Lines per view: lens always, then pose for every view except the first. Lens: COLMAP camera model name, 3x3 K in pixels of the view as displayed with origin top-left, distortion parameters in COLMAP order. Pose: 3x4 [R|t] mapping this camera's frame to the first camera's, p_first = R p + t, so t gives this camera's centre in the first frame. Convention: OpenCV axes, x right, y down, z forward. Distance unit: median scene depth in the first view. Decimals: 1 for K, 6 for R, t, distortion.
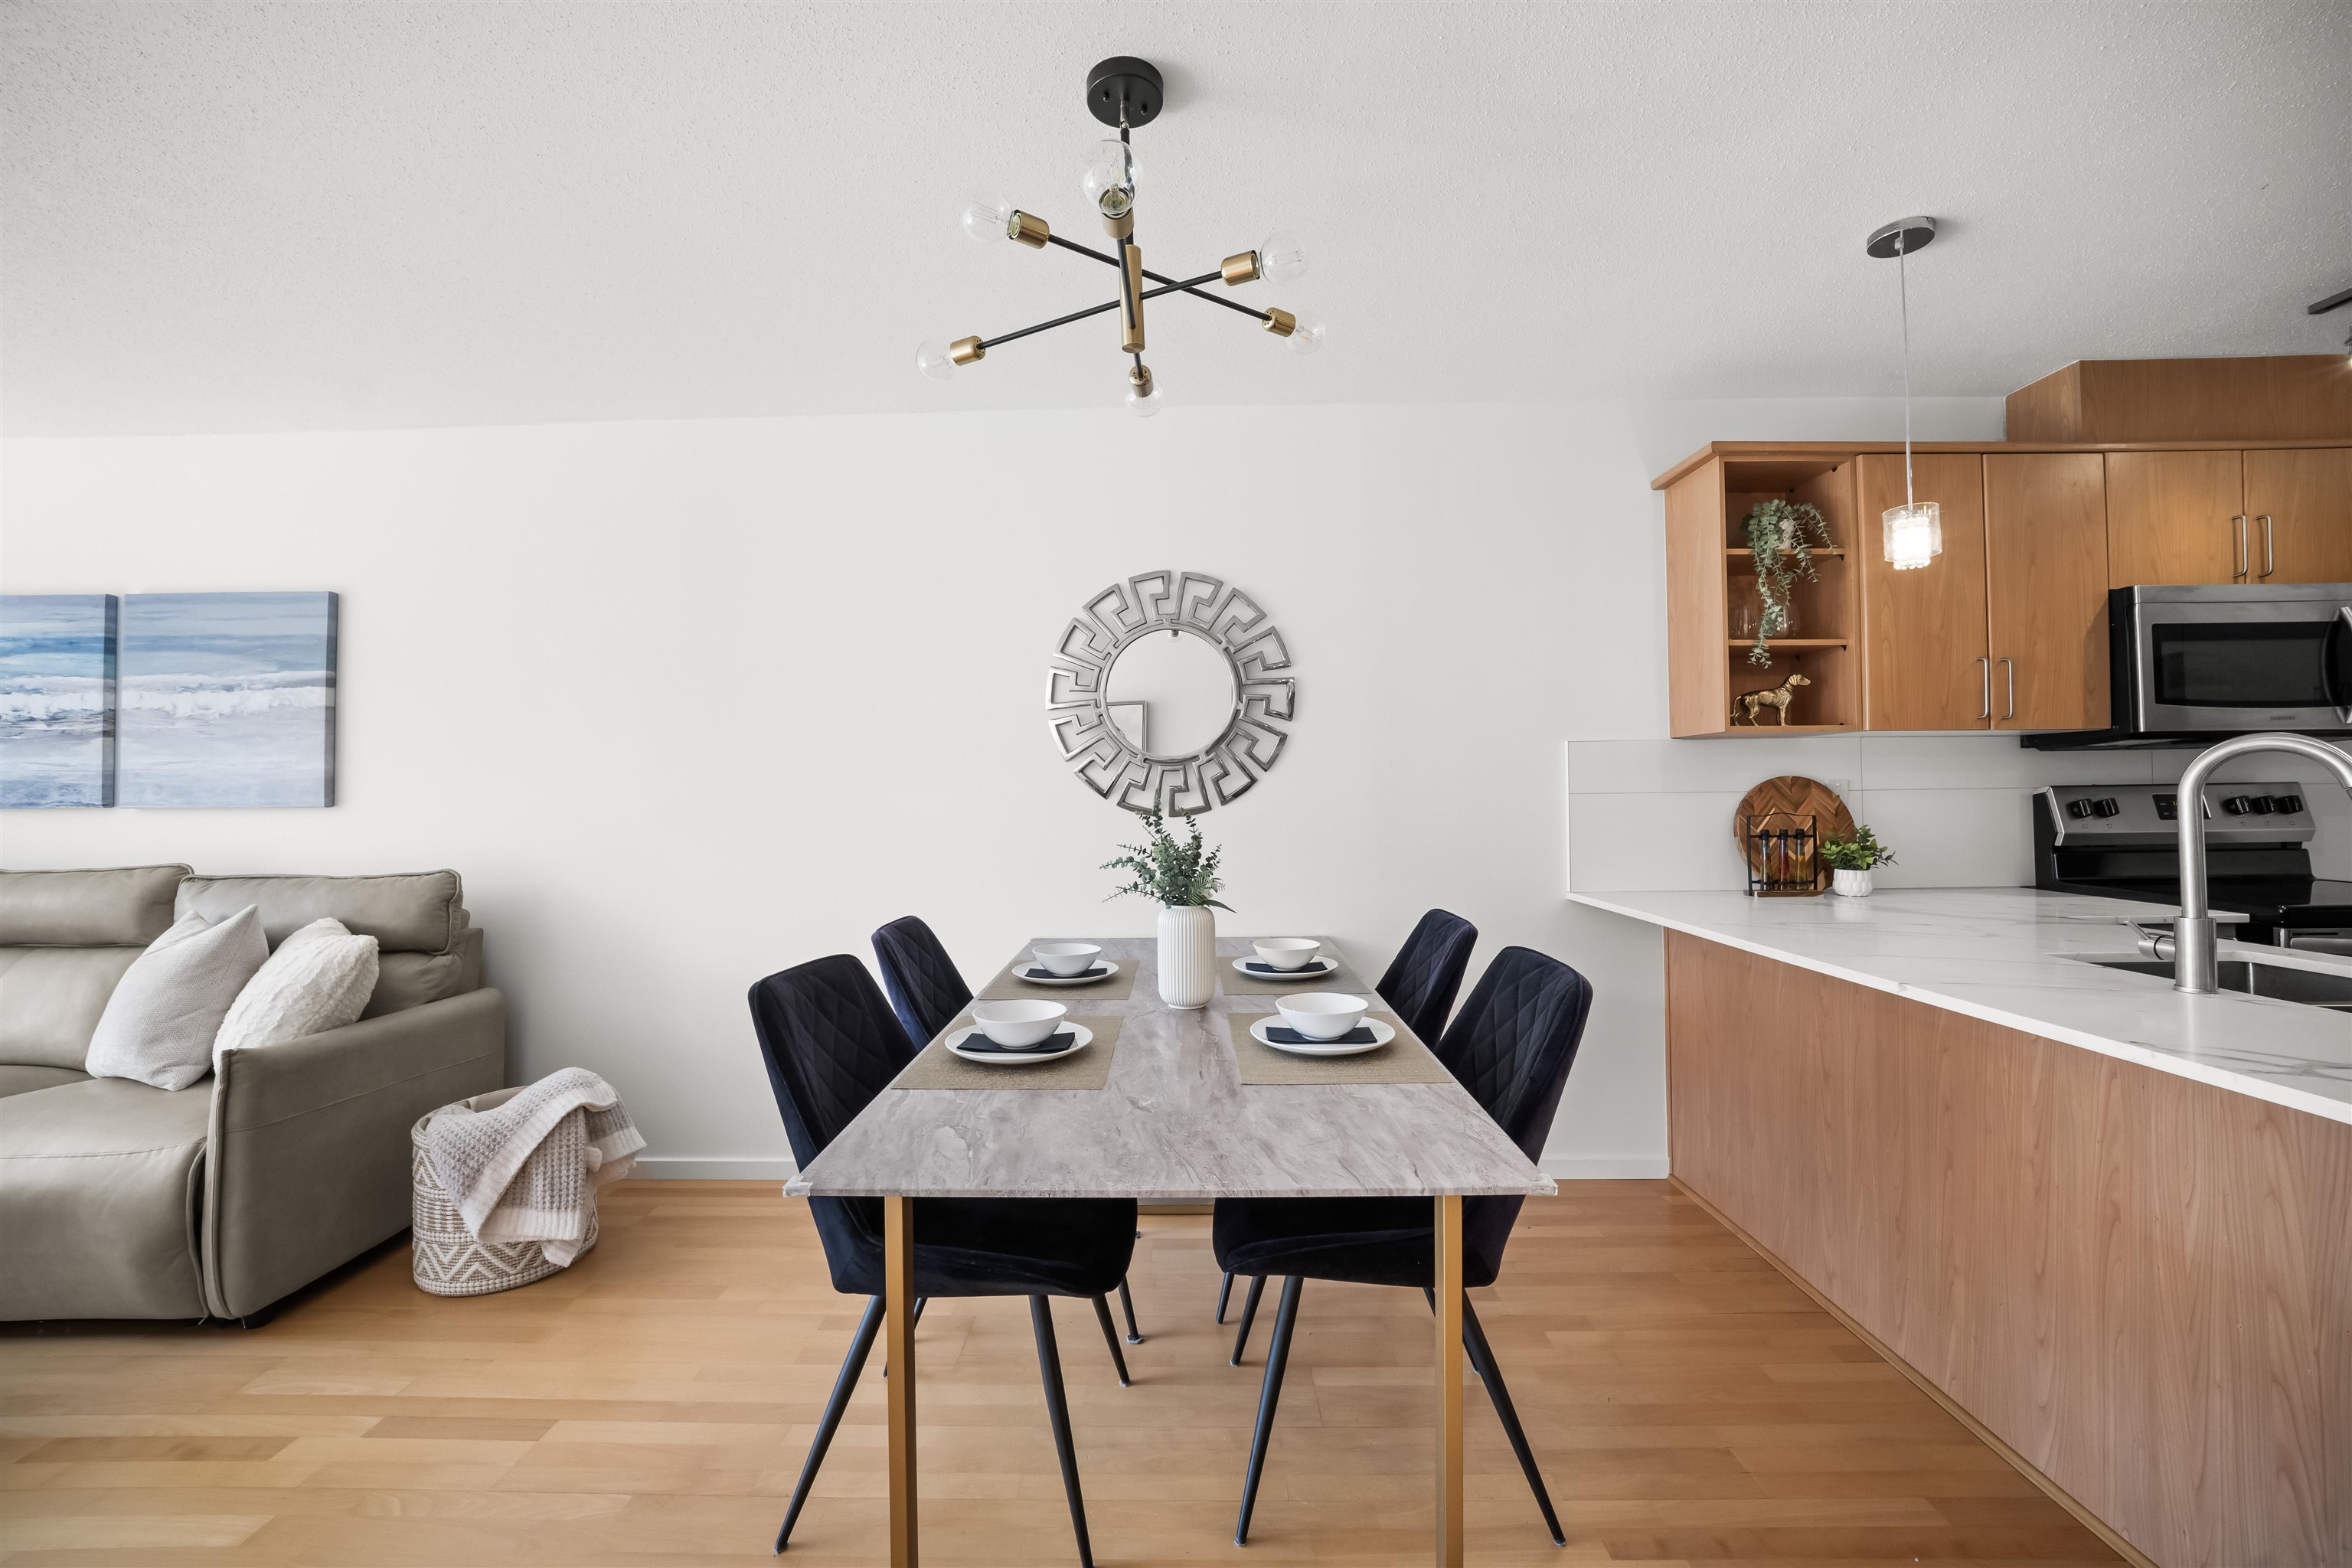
lens RADIAL K [[942.8, 0, 1173.0], [0, 942.8, 778.2], [0, 0, 1]] dist [-0.025359, 0.005694]
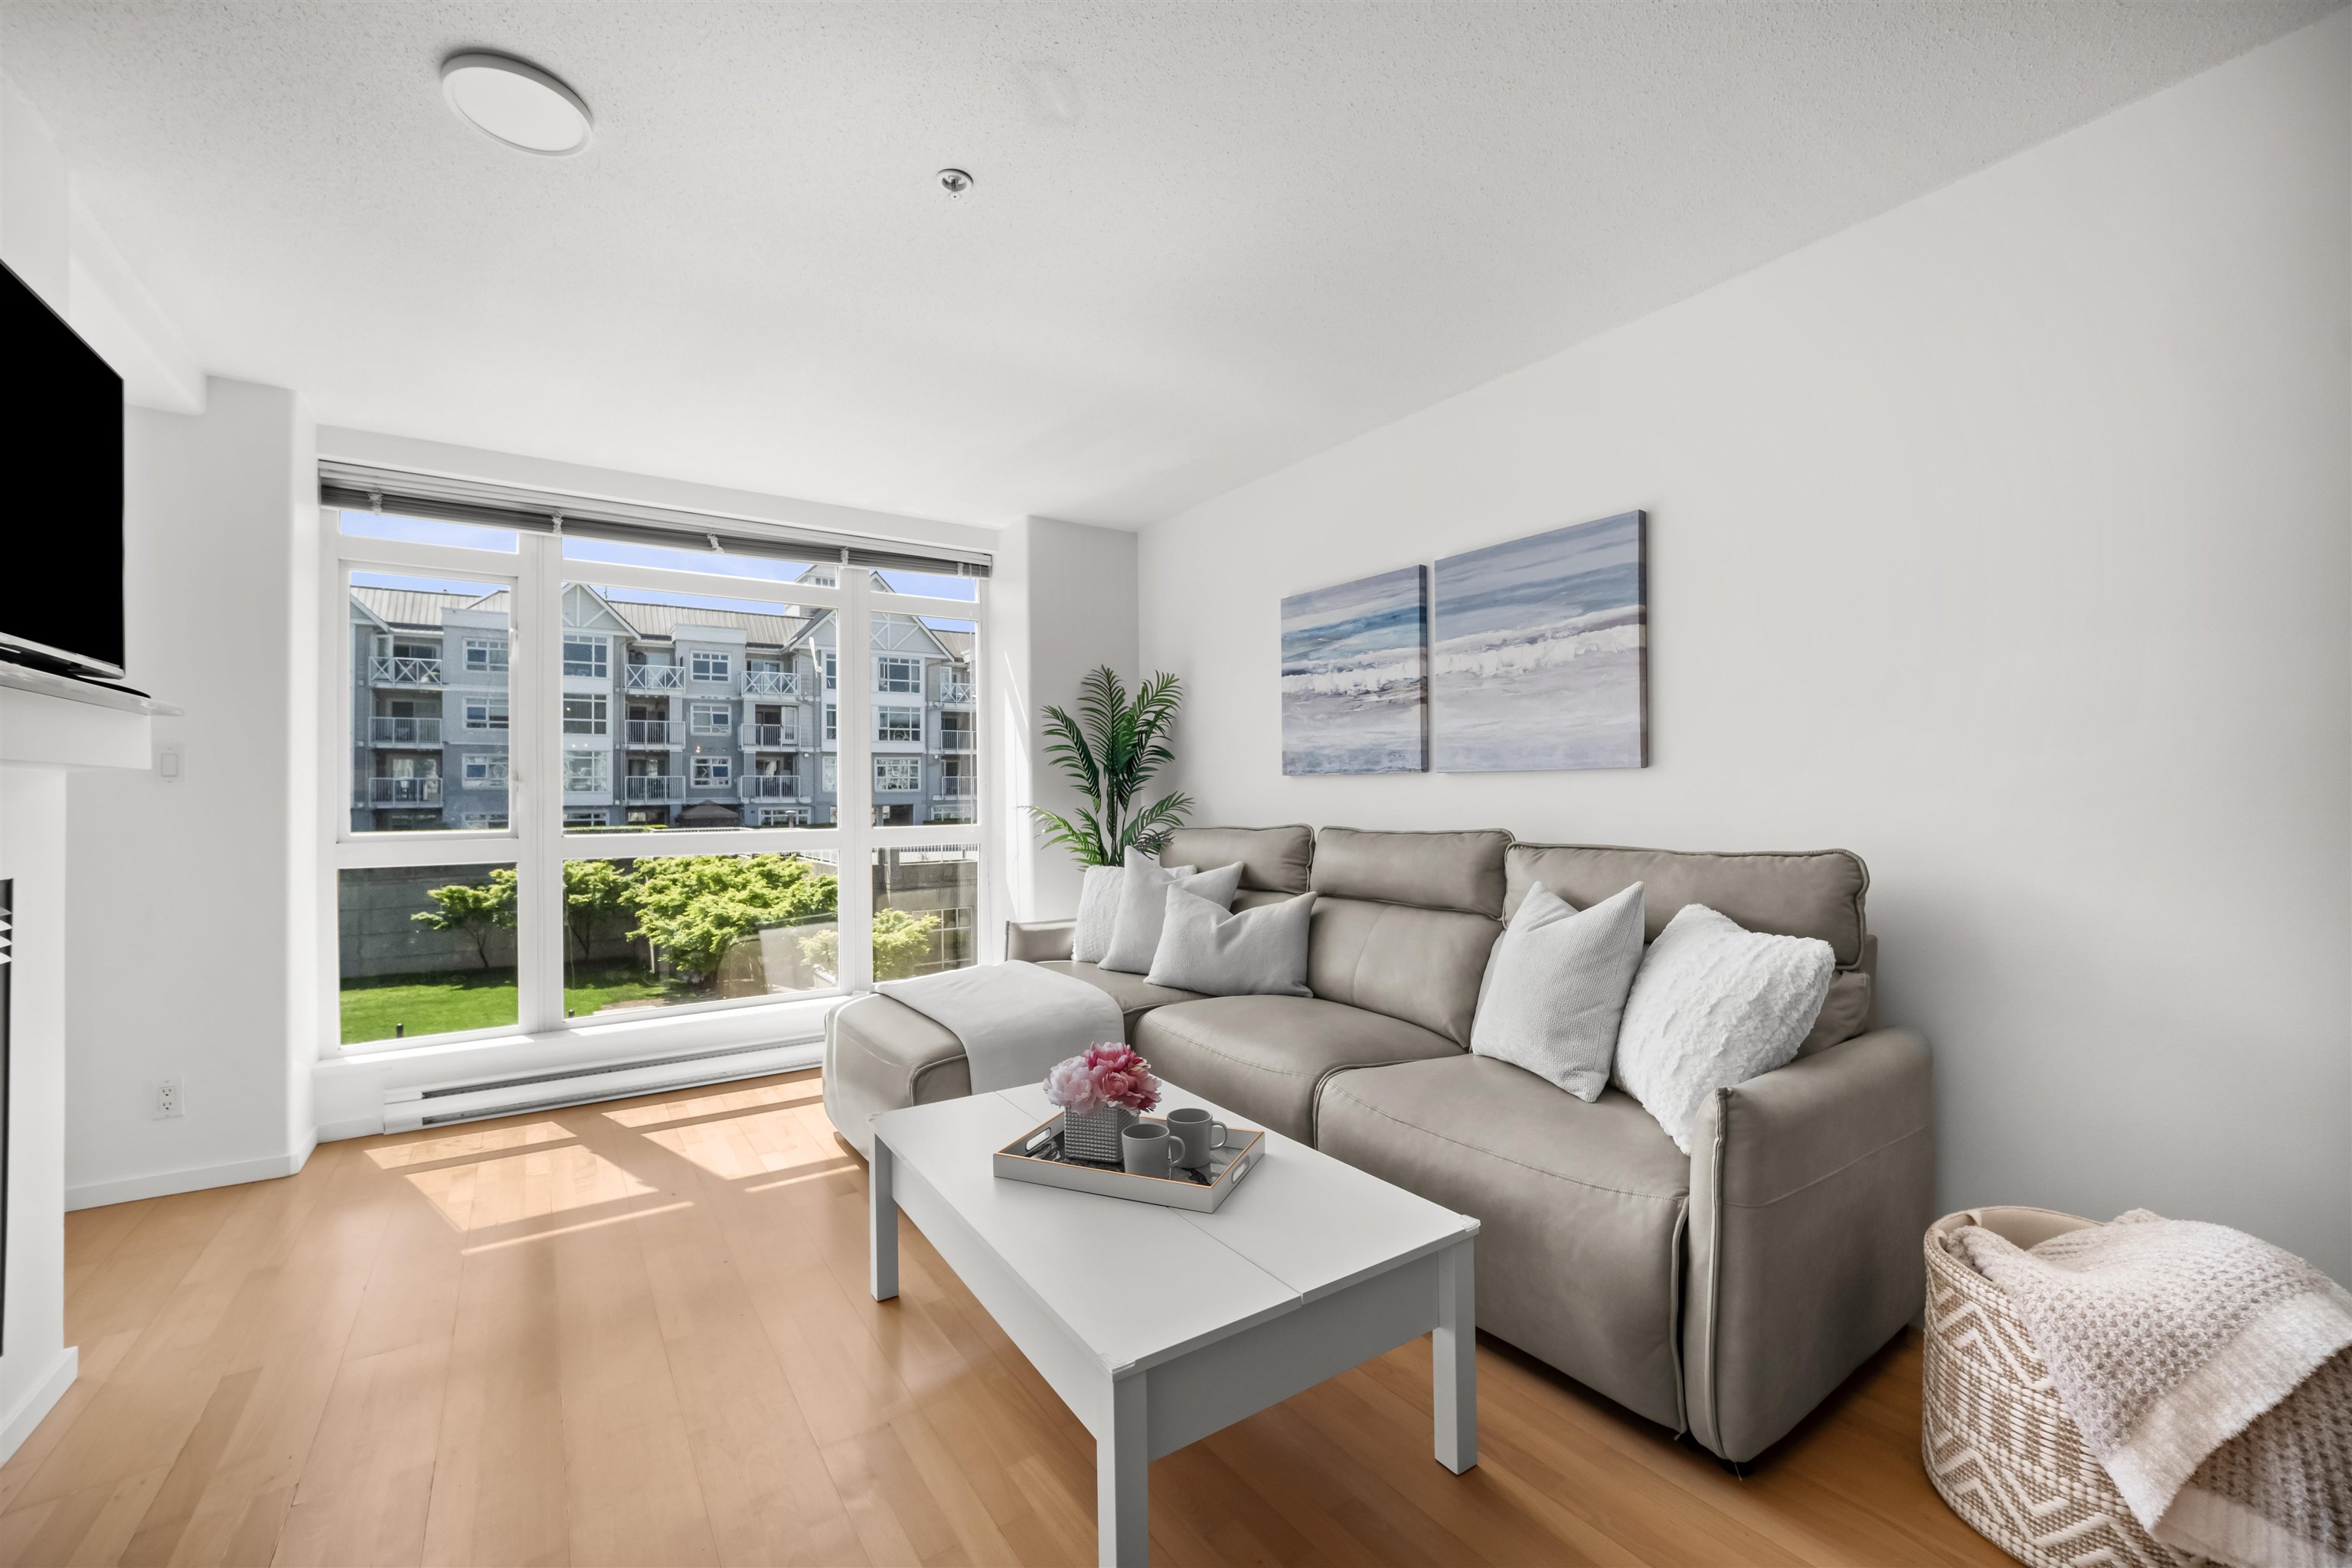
lens RADIAL K [[942.8, 0, 1173.0], [0, 942.8, 778.2], [0, 0, 1]] dist [-0.025359, 0.005694]
pose [[0.582486, -0.008059, -0.812801, -0.501438], [0.017494, 0.999844, 0.002623, 0.032890], [0.812653, -0.015747, 0.582536, 0.173015]]
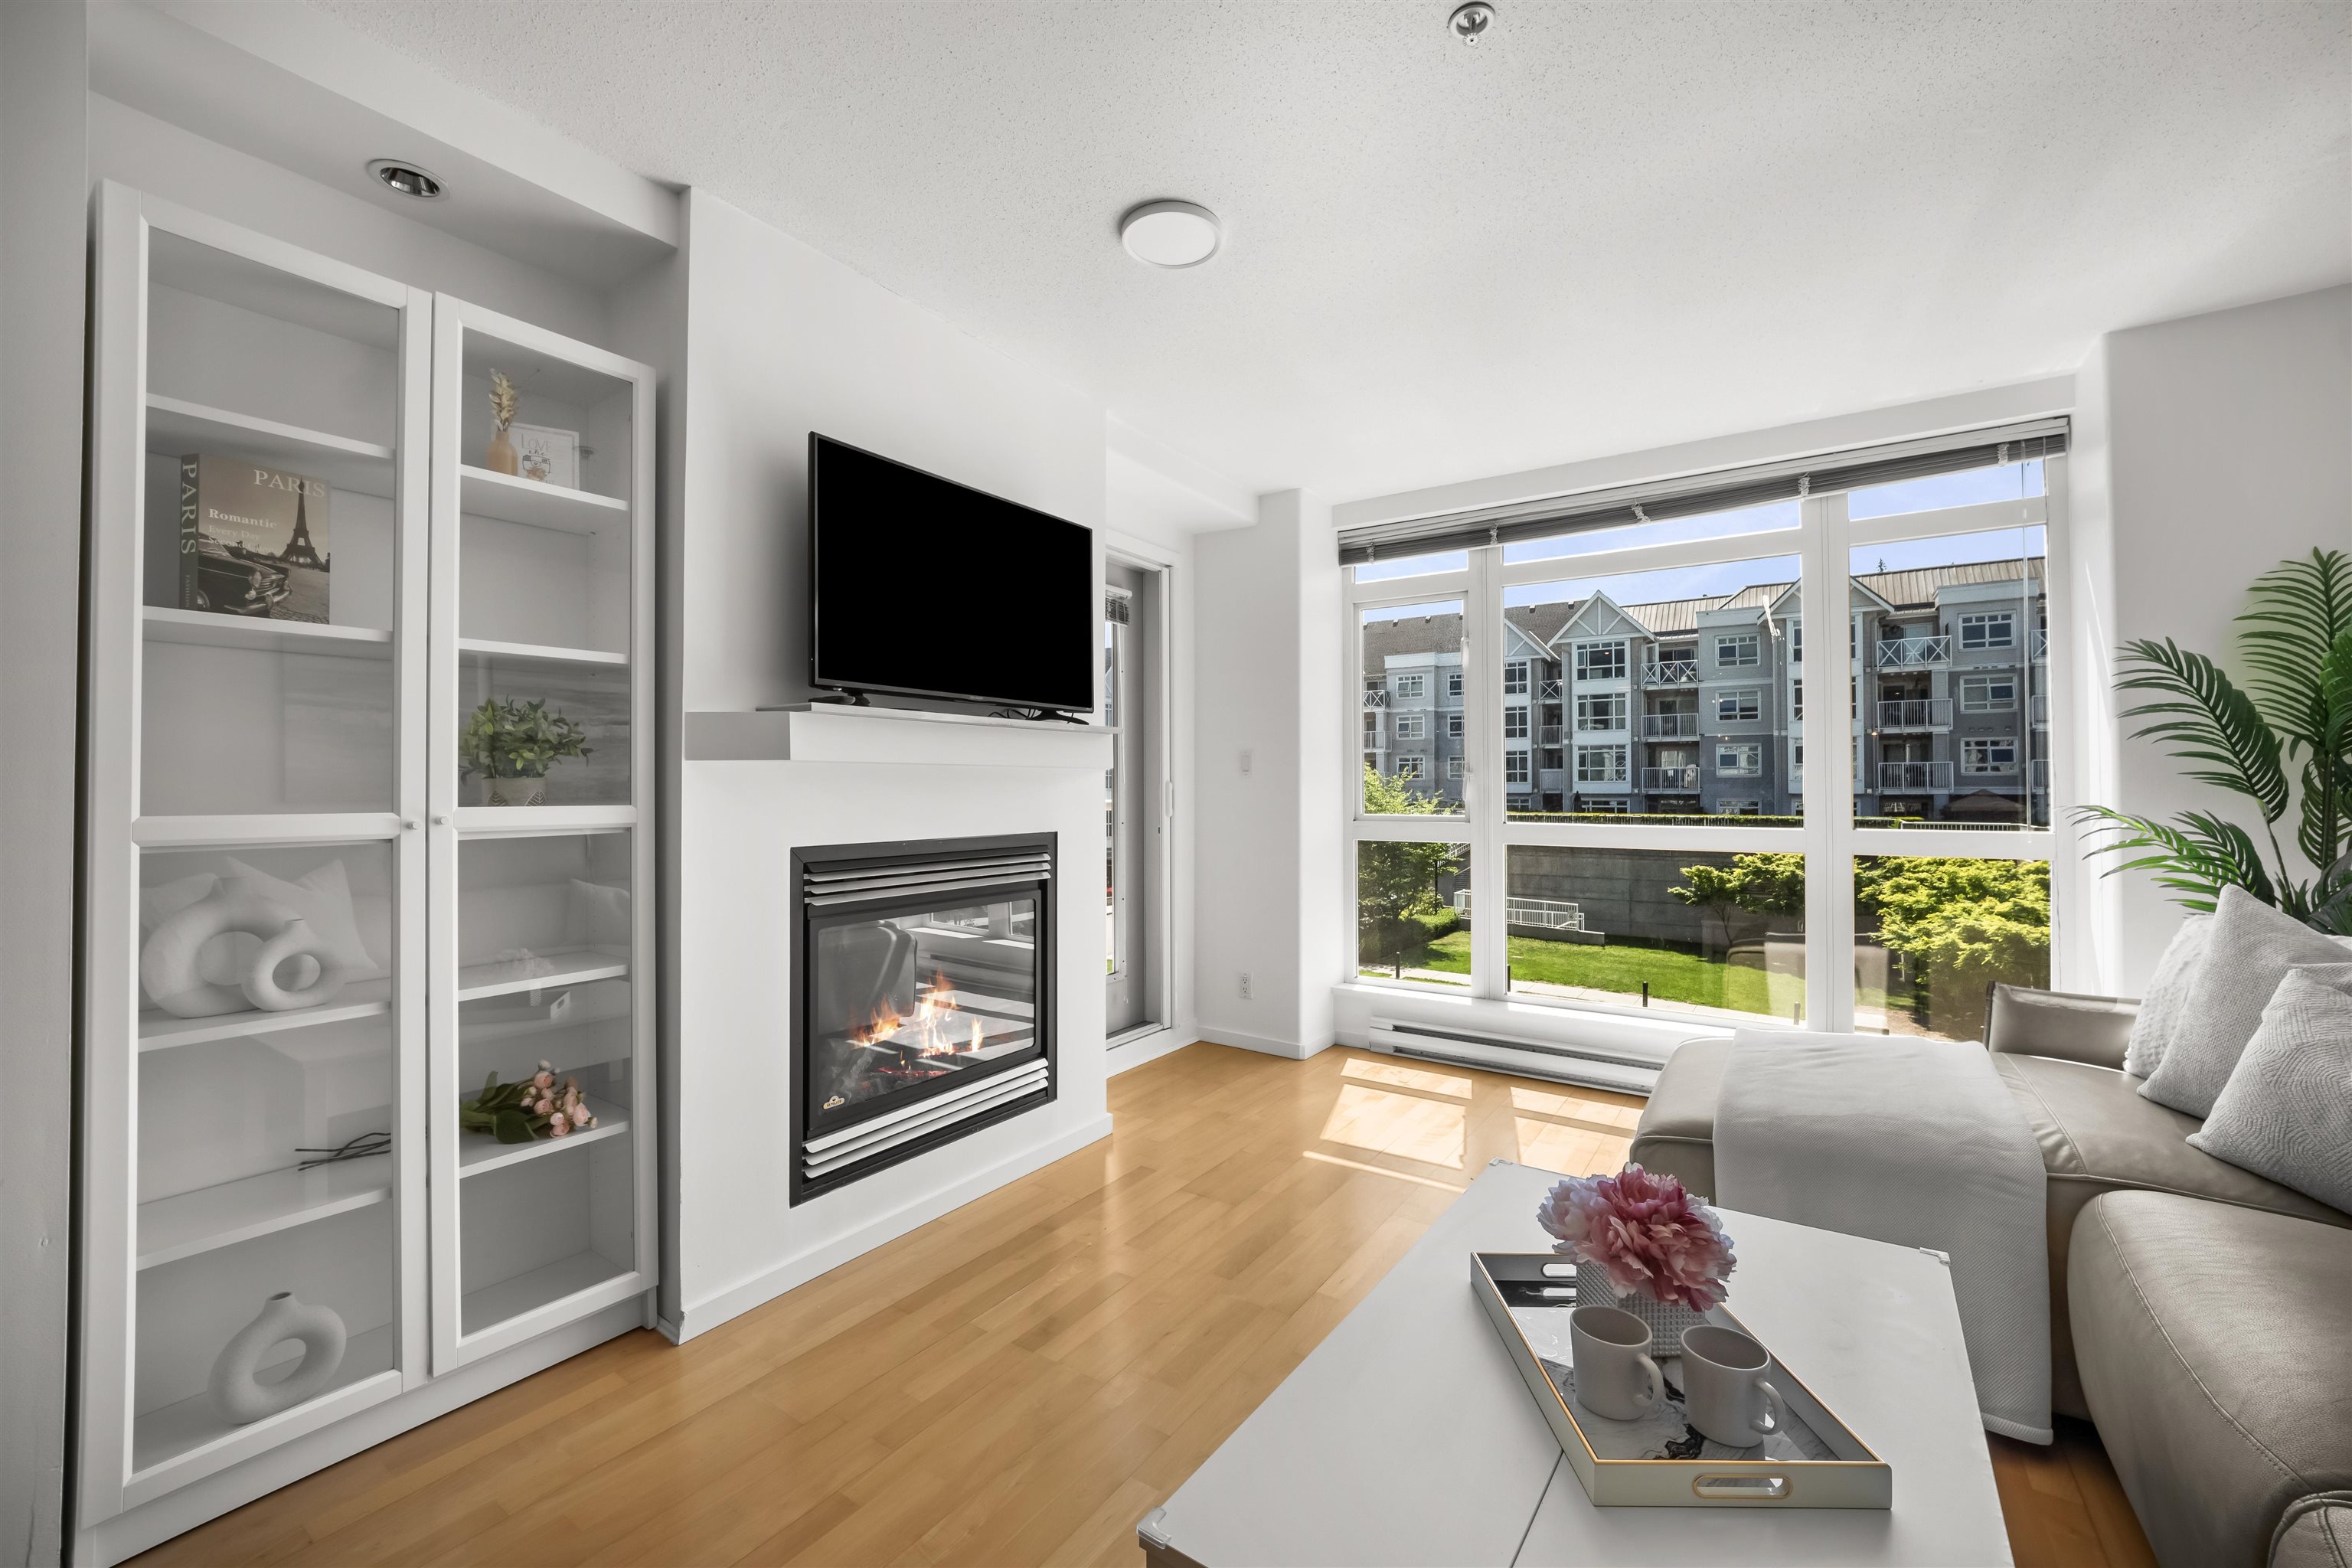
lens RADIAL K [[942.8, 0, 1173.0], [0, 942.8, 778.2], [0, 0, 1]] dist [-0.025359, 0.005694]
pose [[-0.546430, 0.002594, -0.837501, -0.595524], [0.021990, 0.999695, -0.011251, 0.040161], [0.837216, -0.024564, -0.546321, 0.592314]]
